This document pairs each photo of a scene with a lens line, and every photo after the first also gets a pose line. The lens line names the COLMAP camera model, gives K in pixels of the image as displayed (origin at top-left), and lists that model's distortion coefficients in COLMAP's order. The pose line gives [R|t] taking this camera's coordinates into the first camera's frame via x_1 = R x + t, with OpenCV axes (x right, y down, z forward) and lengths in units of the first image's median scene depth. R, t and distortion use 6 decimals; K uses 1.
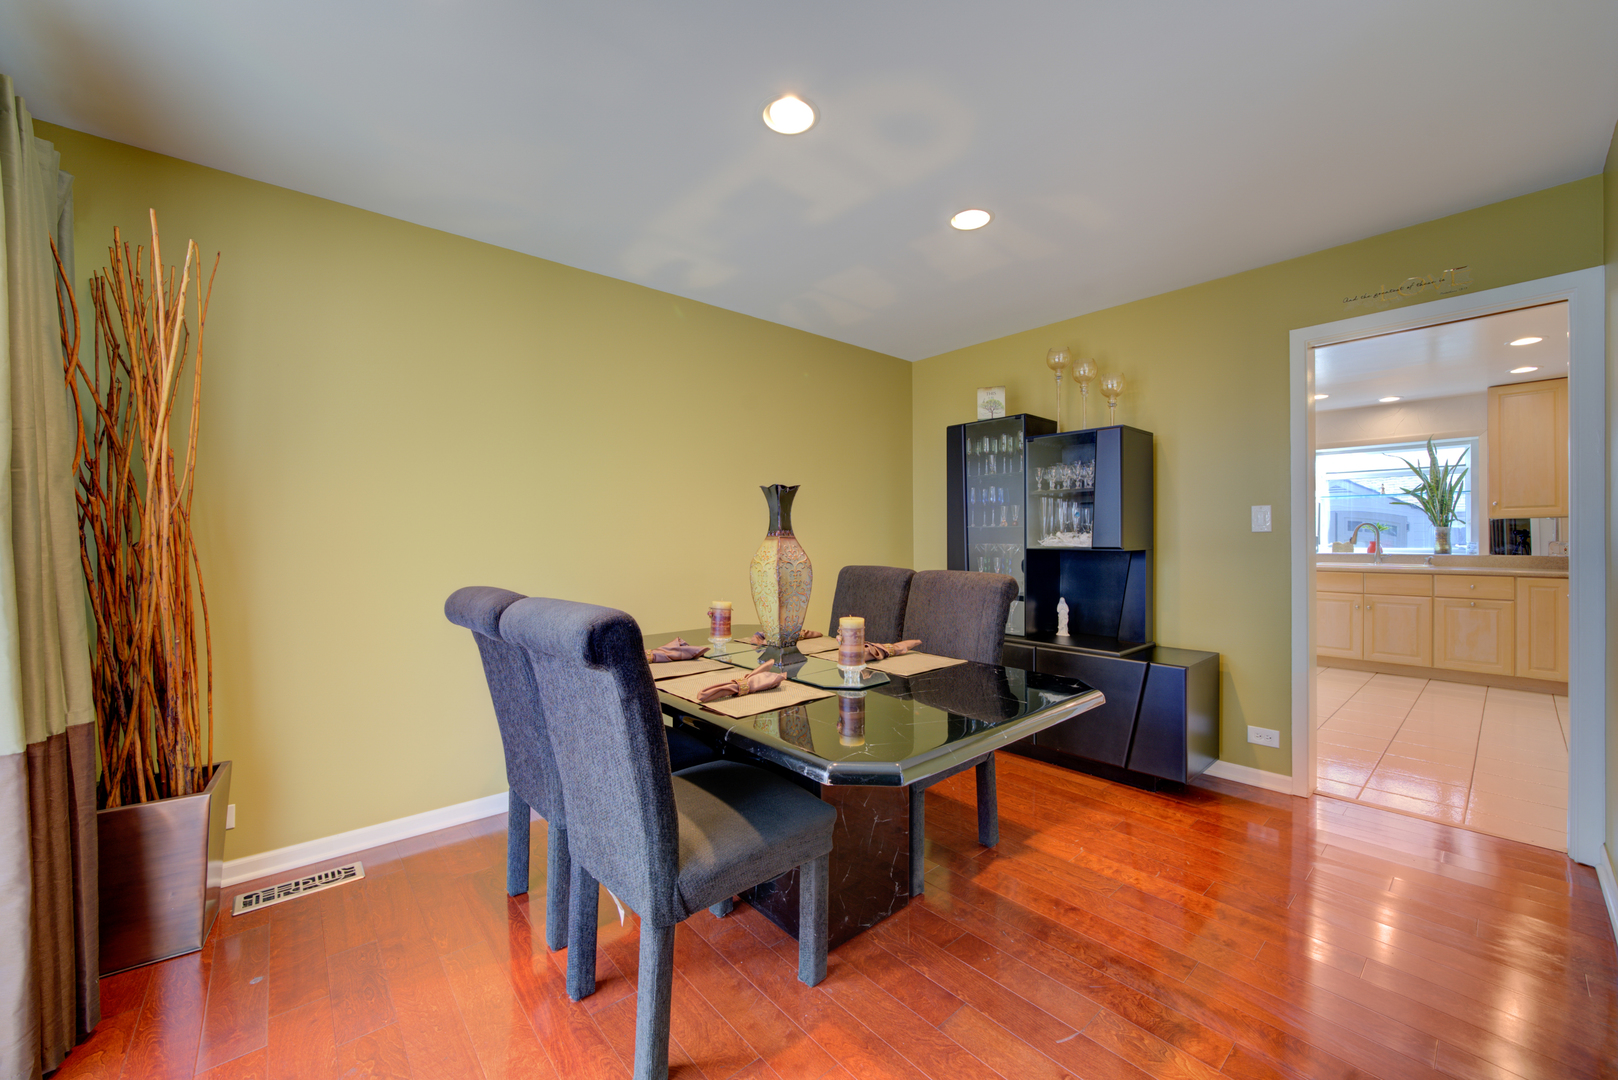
lens RADIAL K [[618.9, 0, 809.0], [0, 618.9, 540.0], [0, 0, 1]] dist [0.001303, 0.000158]
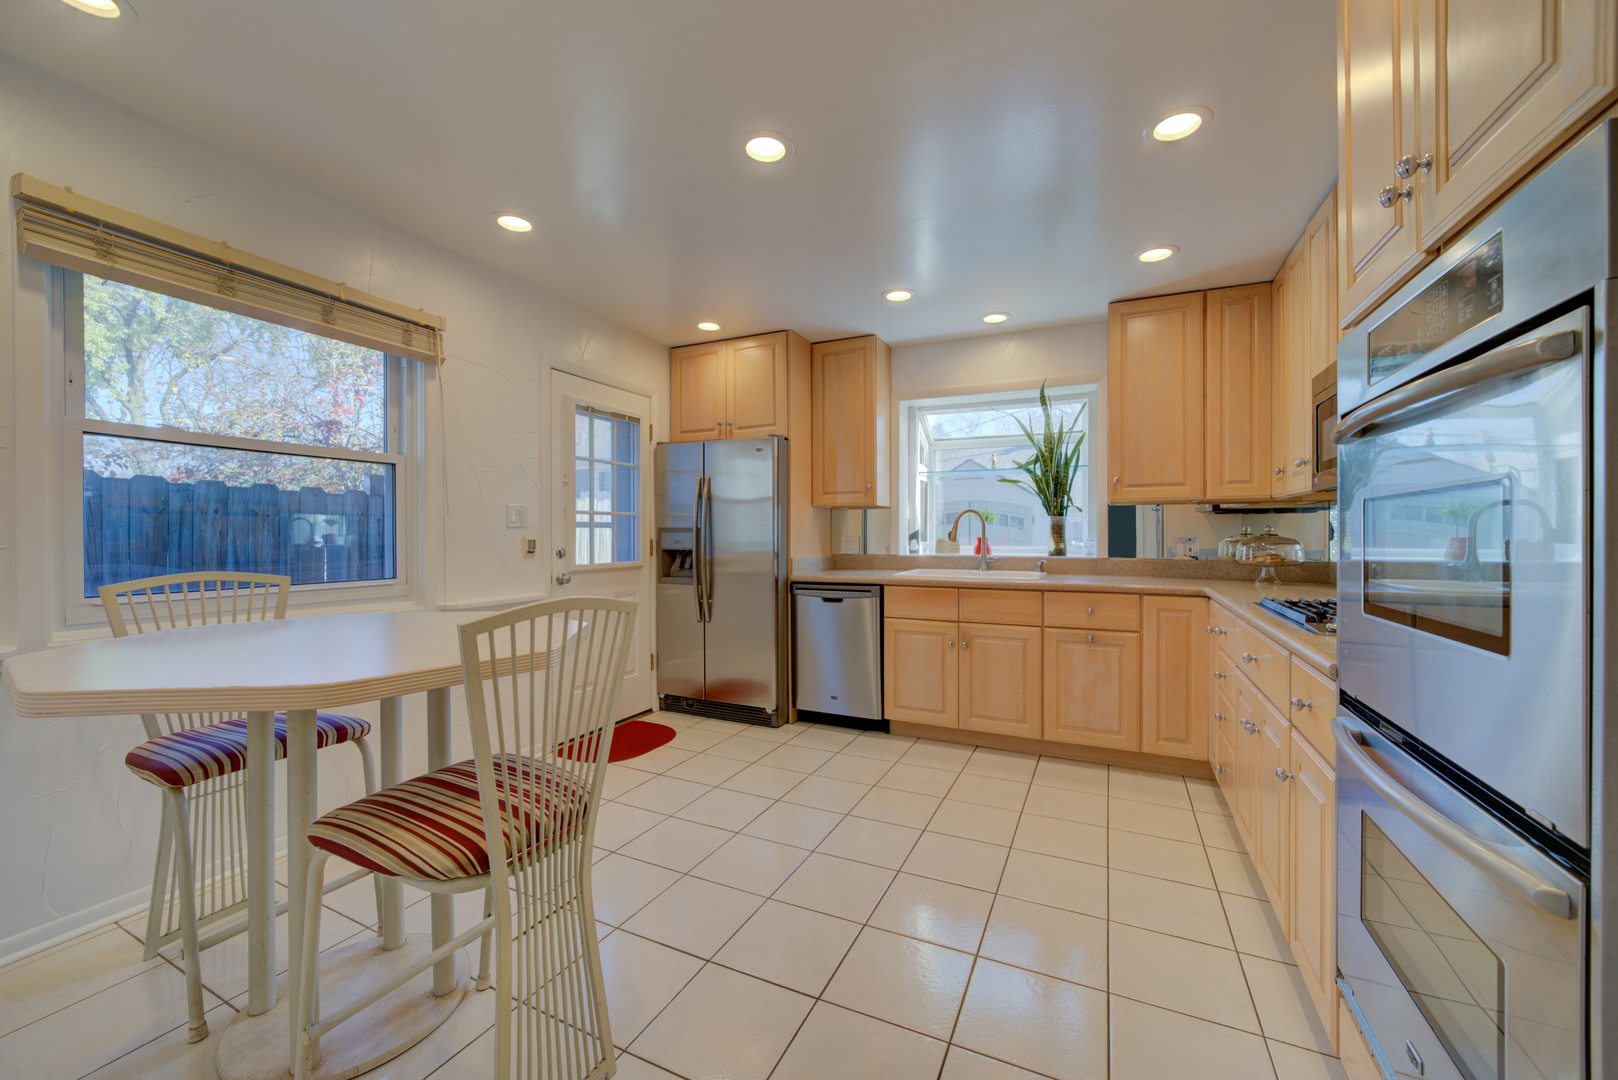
lens RADIAL K [[639.2, 0, 809.0], [0, 639.2, 540.0], [0, 0, 1]] dist [0.000536, 0.000032]
pose [[0.917677, -0.001991, 0.397321, 0.487555], [0.000715, 0.999994, 0.003359, 0.002328], [-0.397326, -0.002798, 0.917673, 0.458703]]
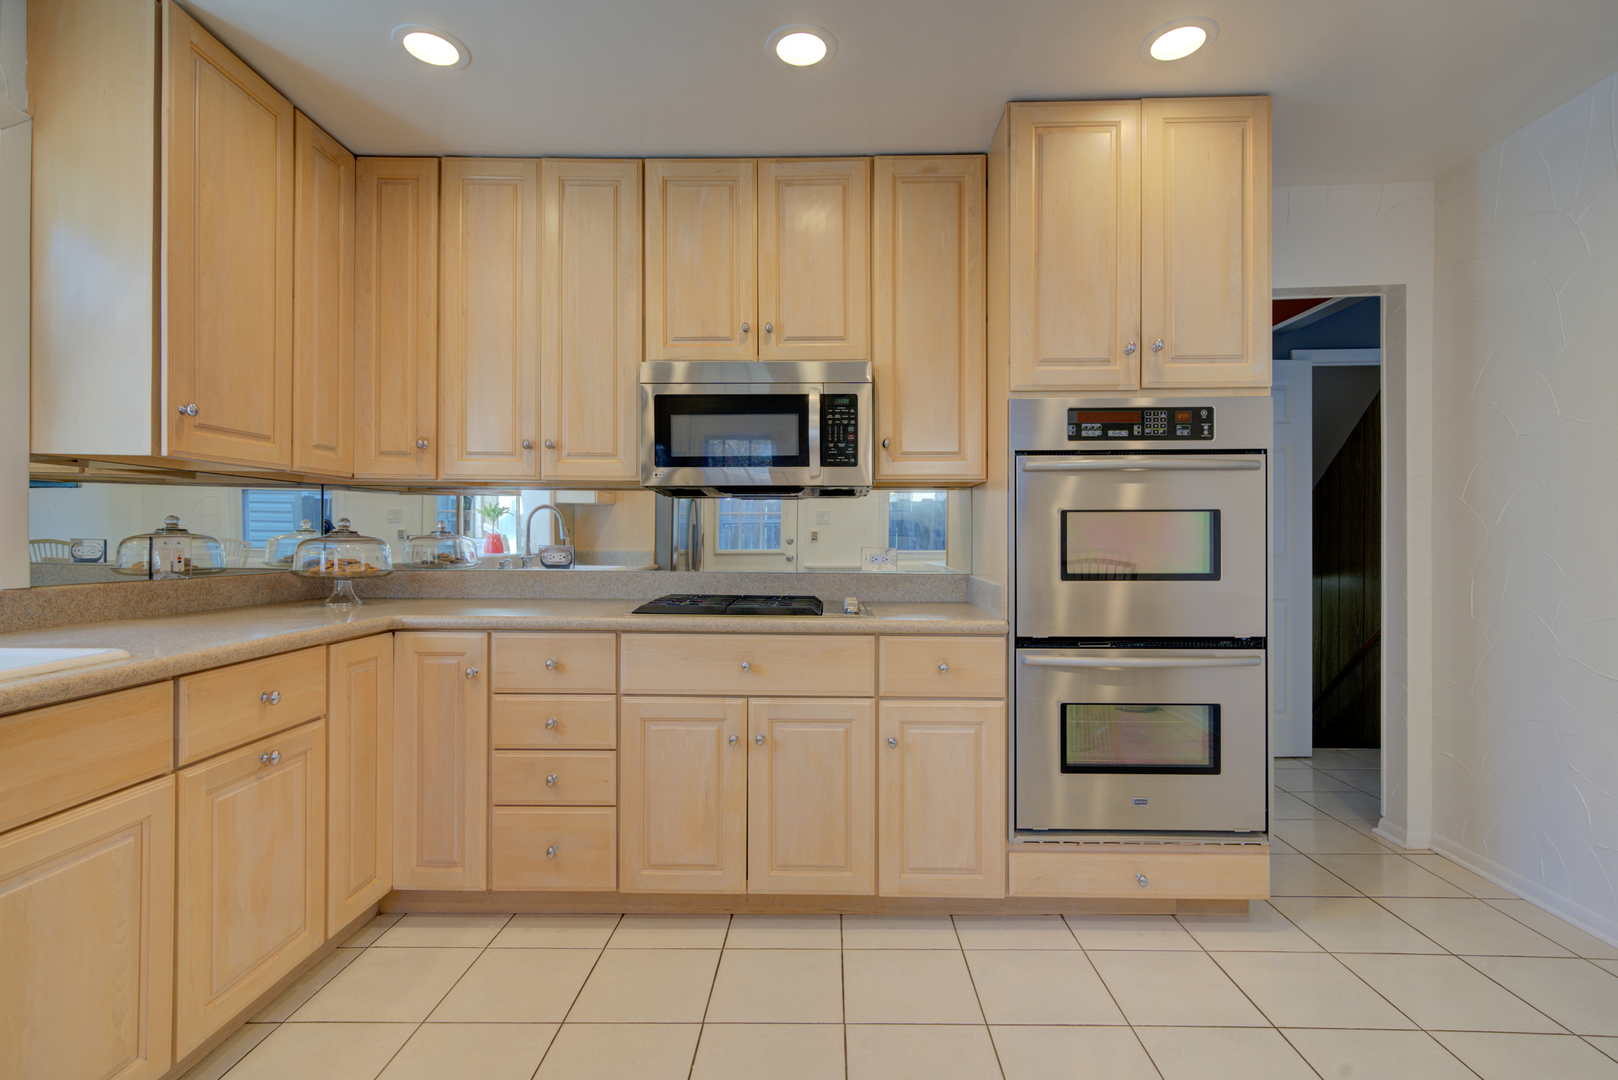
lens RADIAL K [[778.8, 0, 809.0], [0, 778.8, 540.0], [0, 0, 1]] dist [0.000067, 0.000039]
pose [[-0.737546, -0.007122, 0.675260, 0.568000], [-0.002240, 0.999965, 0.008100, 0.000394], [-0.675294, 0.004462, -0.737535, 0.957659]]
